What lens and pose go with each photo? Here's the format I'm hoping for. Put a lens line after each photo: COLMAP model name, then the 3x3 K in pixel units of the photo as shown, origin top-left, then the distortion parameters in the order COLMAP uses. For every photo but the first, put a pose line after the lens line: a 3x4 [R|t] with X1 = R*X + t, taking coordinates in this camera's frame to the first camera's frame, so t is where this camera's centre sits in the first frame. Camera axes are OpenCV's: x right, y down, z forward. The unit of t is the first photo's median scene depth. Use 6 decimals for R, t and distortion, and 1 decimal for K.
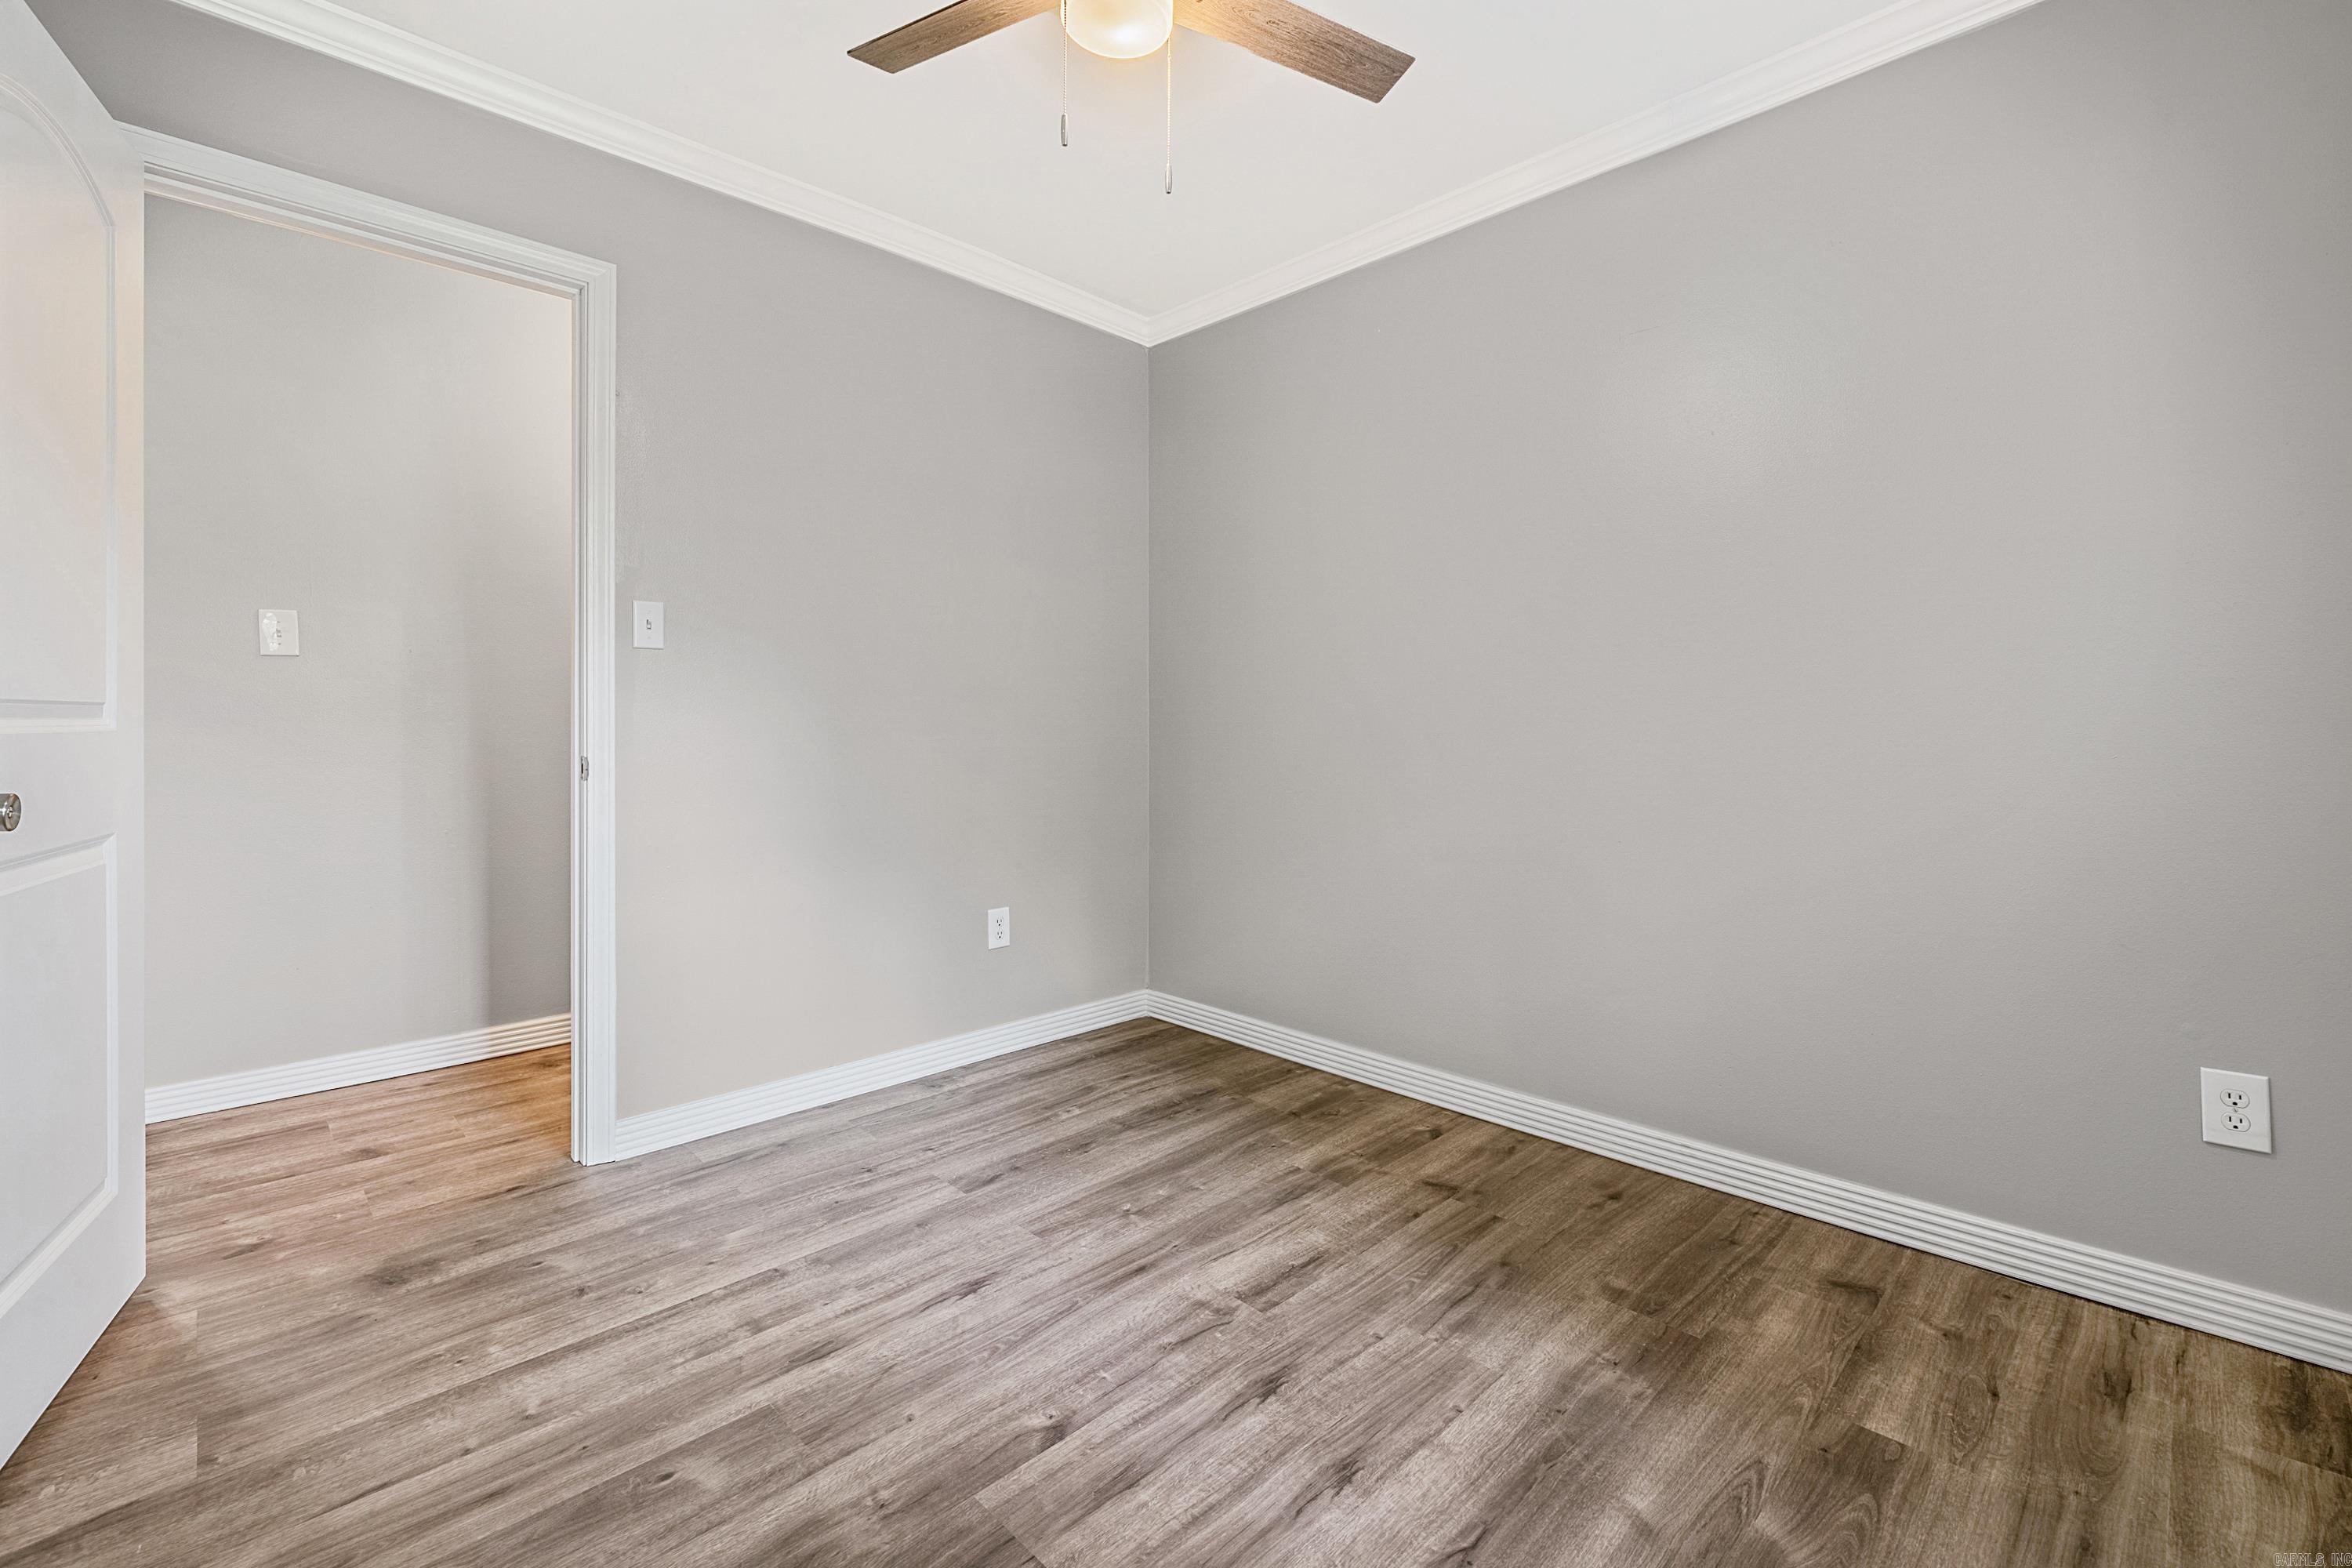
lens RADIAL K [[993.5, 0, 1184.5], [0, 993.5, 747.4], [0, 0, 1]] dist [-0.008280, -0.000370]
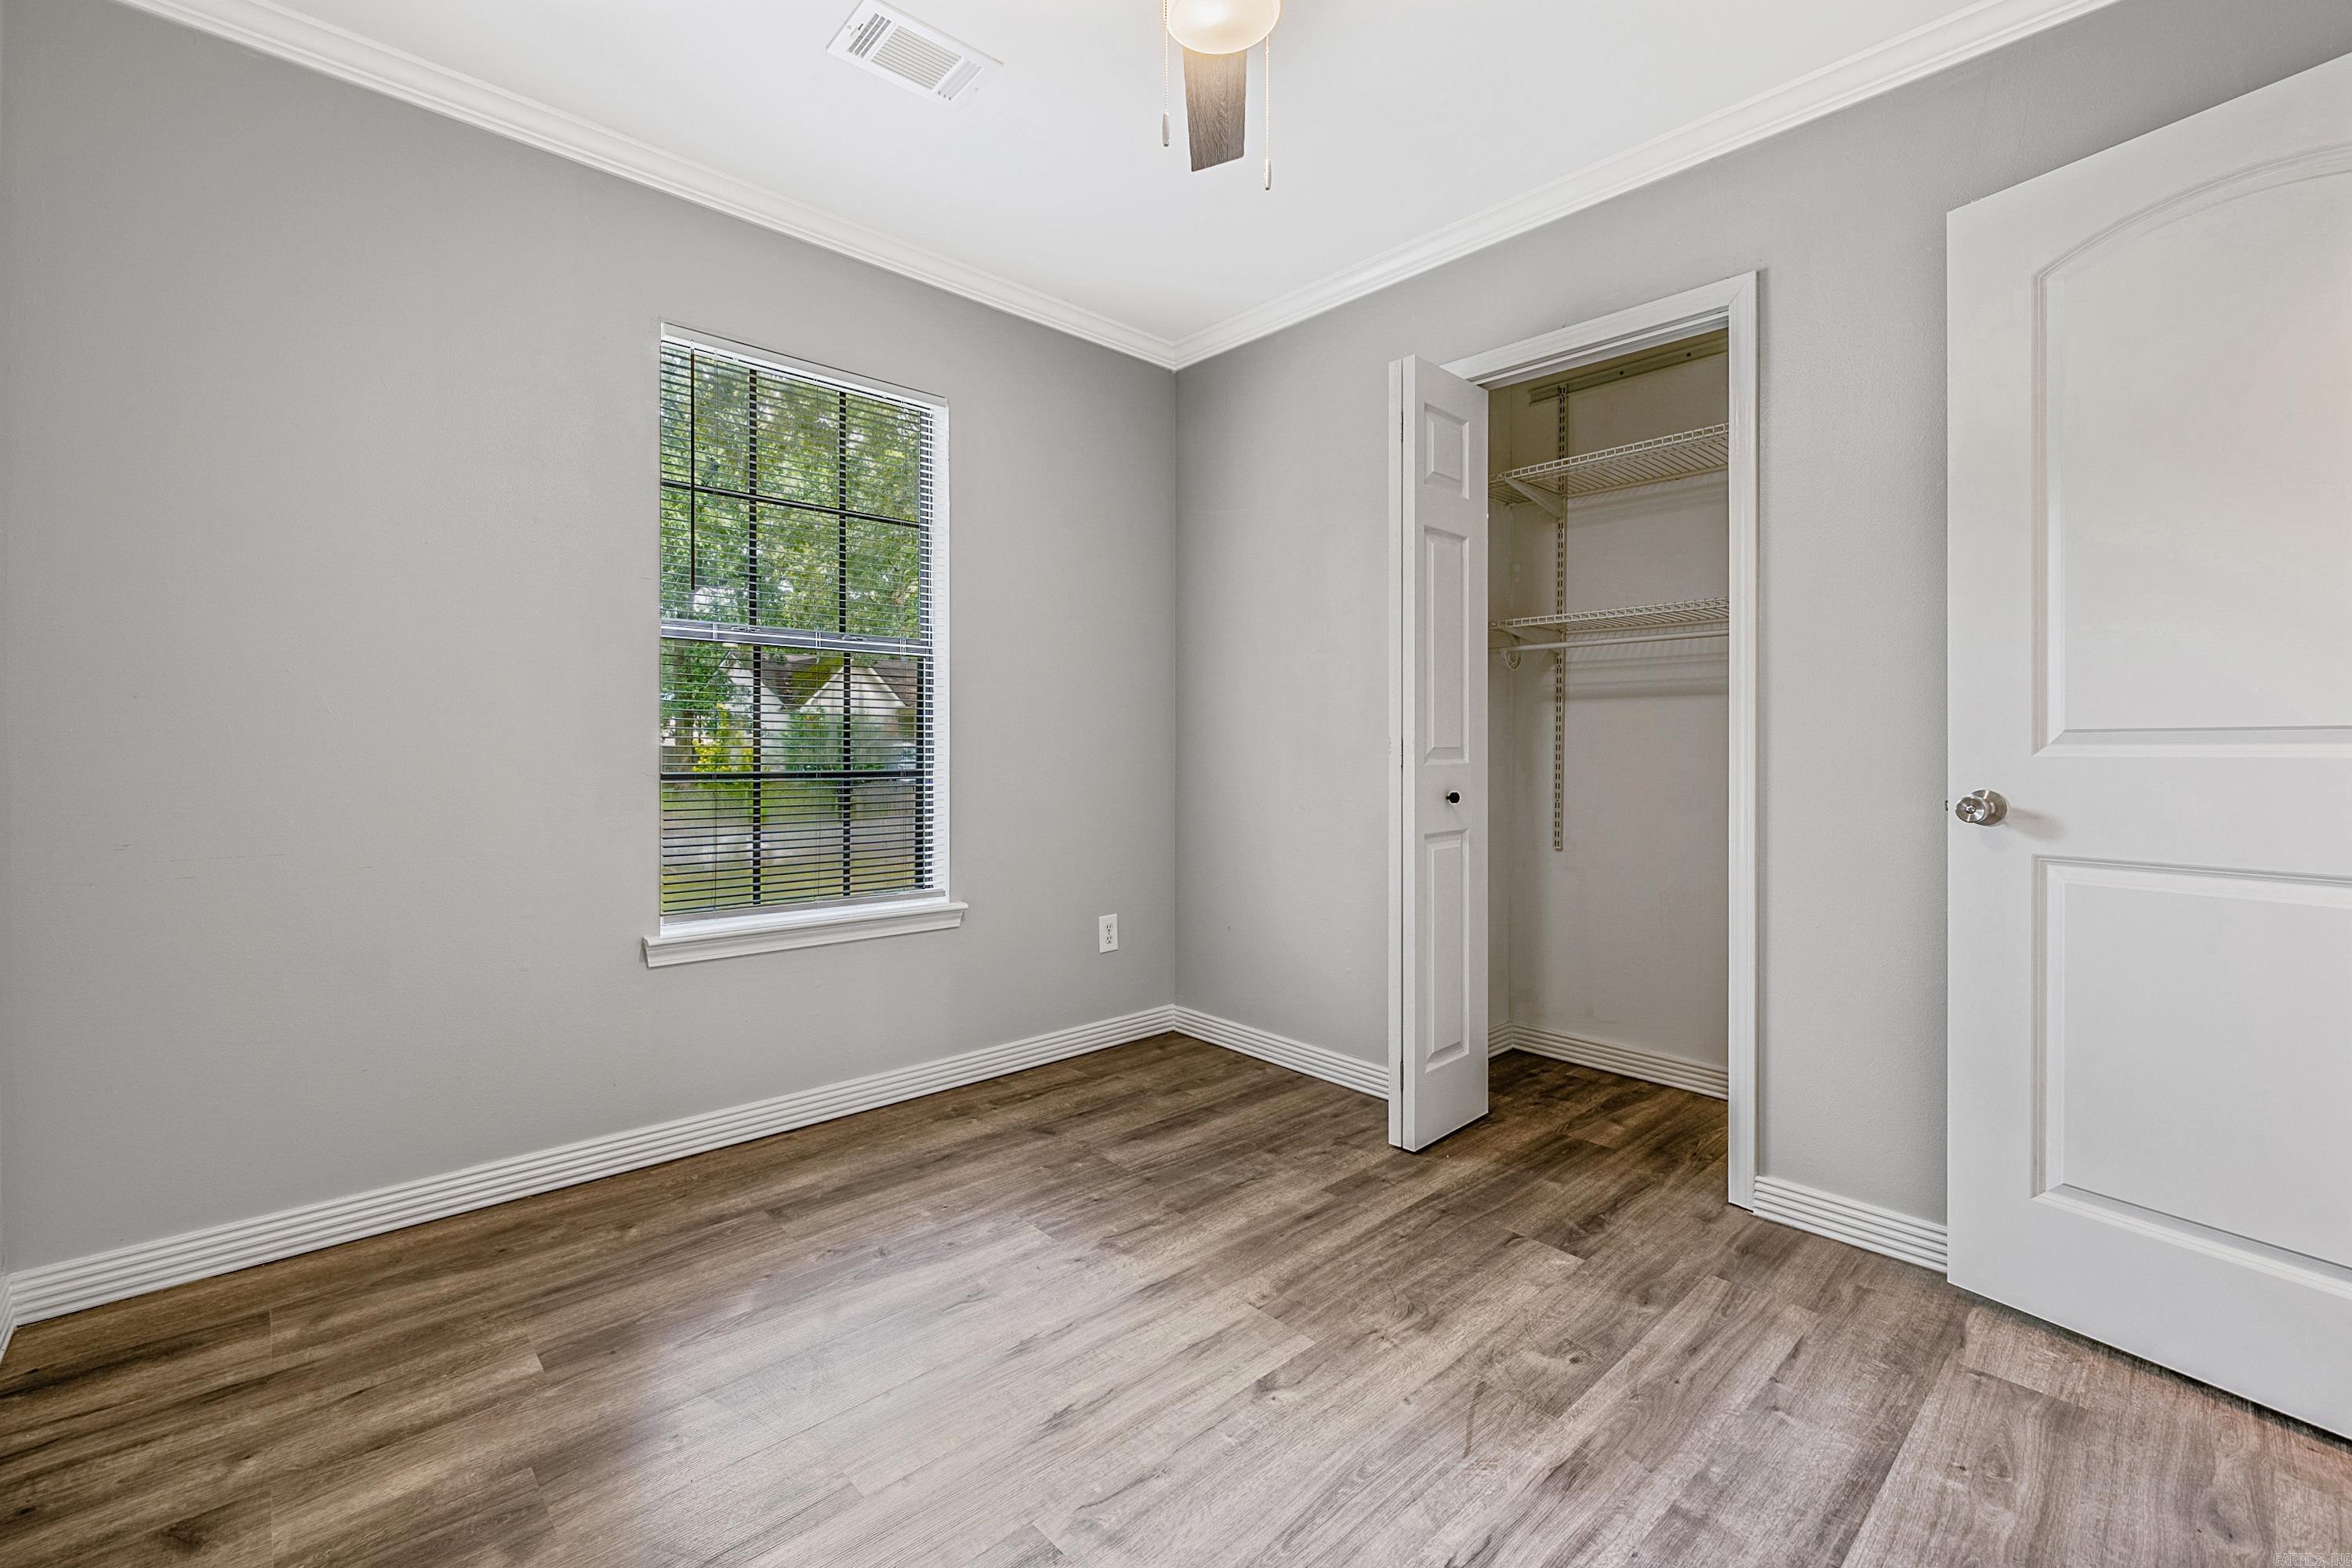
lens RADIAL K [[993.5, 0, 1184.5], [0, 993.5, 747.4], [0, 0, 1]] dist [-0.008280, -0.000370]
pose [[-0.999713, -0.004651, 0.023520, -0.061510], [-0.004111, 0.999728, 0.022968, -0.044141], [-0.023621, 0.022865, -0.999459, 2.056358]]
